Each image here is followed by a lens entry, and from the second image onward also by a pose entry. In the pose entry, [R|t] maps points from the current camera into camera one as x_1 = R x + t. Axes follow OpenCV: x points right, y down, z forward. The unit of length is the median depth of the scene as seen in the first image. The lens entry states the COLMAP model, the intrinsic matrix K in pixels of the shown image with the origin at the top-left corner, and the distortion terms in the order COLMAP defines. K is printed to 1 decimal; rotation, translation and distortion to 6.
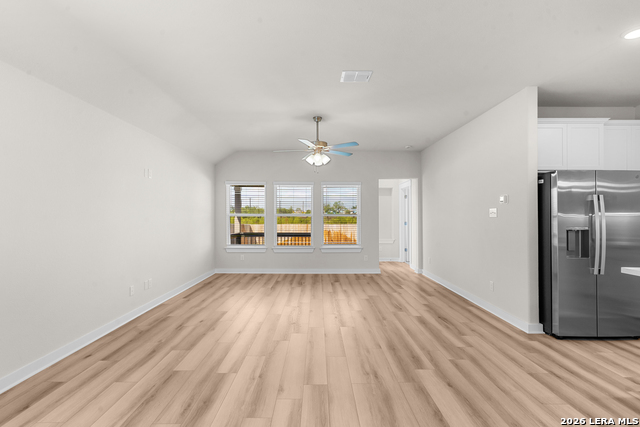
lens RADIAL K [[314.6, 0, 320.0], [0, 314.6, 213.5], [0, 0, 1]] dist [-0.017474, 0.000190]
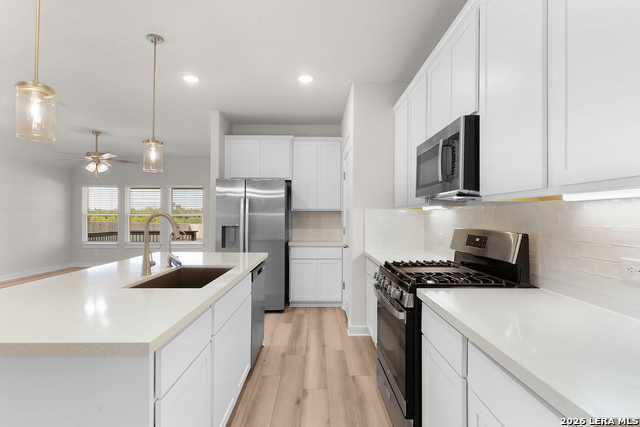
lens RADIAL K [[320.0, 0, 320.0], [0, 320.0, 213.5], [0, 0, 1]] dist [0.000264, 0.000114]
pose [[0.999973, 0.006397, 0.003477, 0.079733], [-0.006384, 0.999972, -0.003899, 0.000128], [-0.003502, 0.003876, 0.999986, -0.019063]]
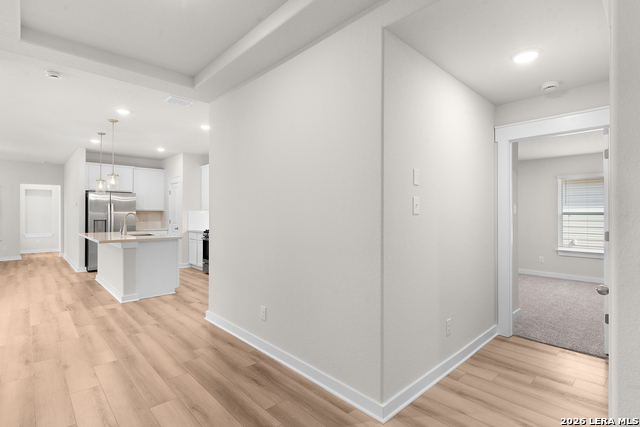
lens RADIAL K [[314.6, 0, 320.0], [0, 314.6, 213.5], [0, 0, 1]] dist [-0.017474, 0.000190]
pose [[0.734091, 0.010370, 0.678972, 0.032759], [-0.012998, 0.999915, -0.001219, -0.000307], [-0.678926, -0.007931, 0.734164, -0.106855]]
